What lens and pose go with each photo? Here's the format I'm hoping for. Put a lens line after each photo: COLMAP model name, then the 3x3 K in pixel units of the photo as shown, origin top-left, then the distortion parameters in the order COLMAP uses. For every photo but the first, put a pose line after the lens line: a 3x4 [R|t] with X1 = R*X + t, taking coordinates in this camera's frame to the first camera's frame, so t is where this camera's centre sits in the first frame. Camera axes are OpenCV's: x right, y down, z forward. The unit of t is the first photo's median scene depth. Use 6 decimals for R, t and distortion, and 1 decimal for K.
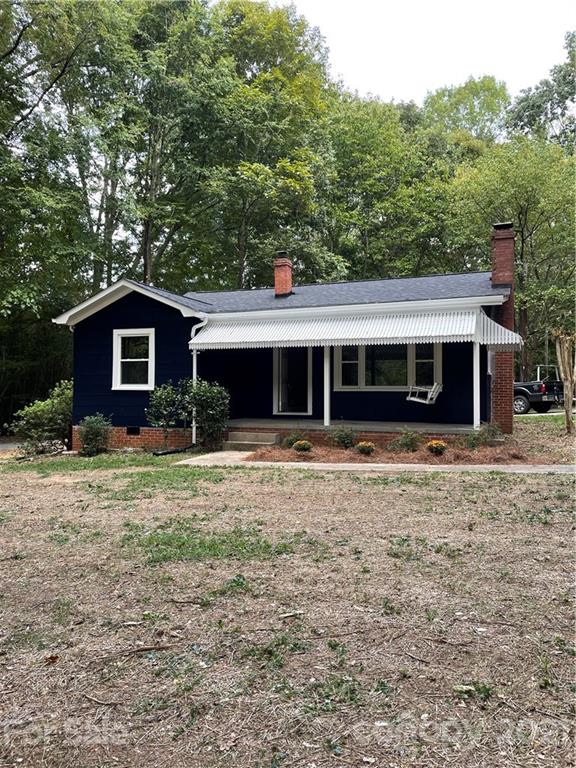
lens RADIAL K [[585.0, 0, 289.0], [0, 585.0, 381.2], [0, 0, 1]] dist [0.050131, -0.051217]
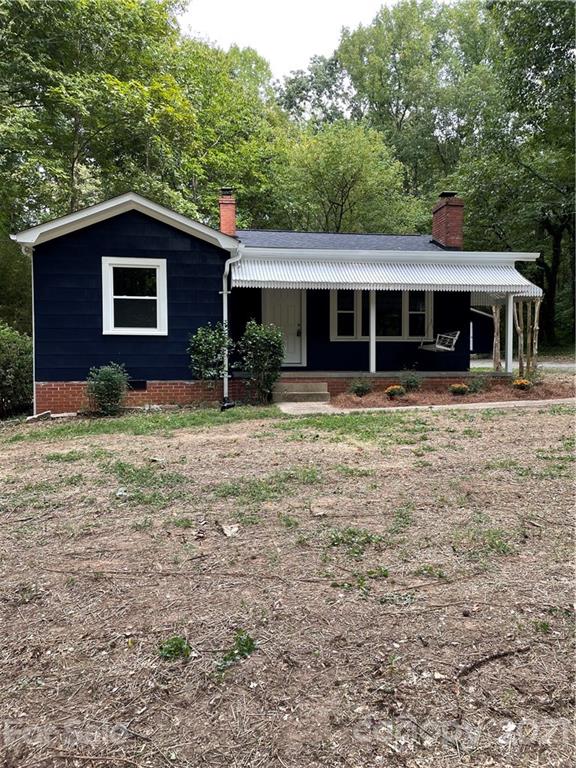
lens RADIAL K [[585.0, 0, 290.5], [0, 585.0, 386.4], [0, 0, 1]] dist [0.050131, -0.051217]
pose [[0.860917, -0.022851, 0.508232, -0.496655], [-0.006460, 0.998419, 0.055833, 0.039569], [-0.508704, -0.051351, 0.859408, 0.197105]]
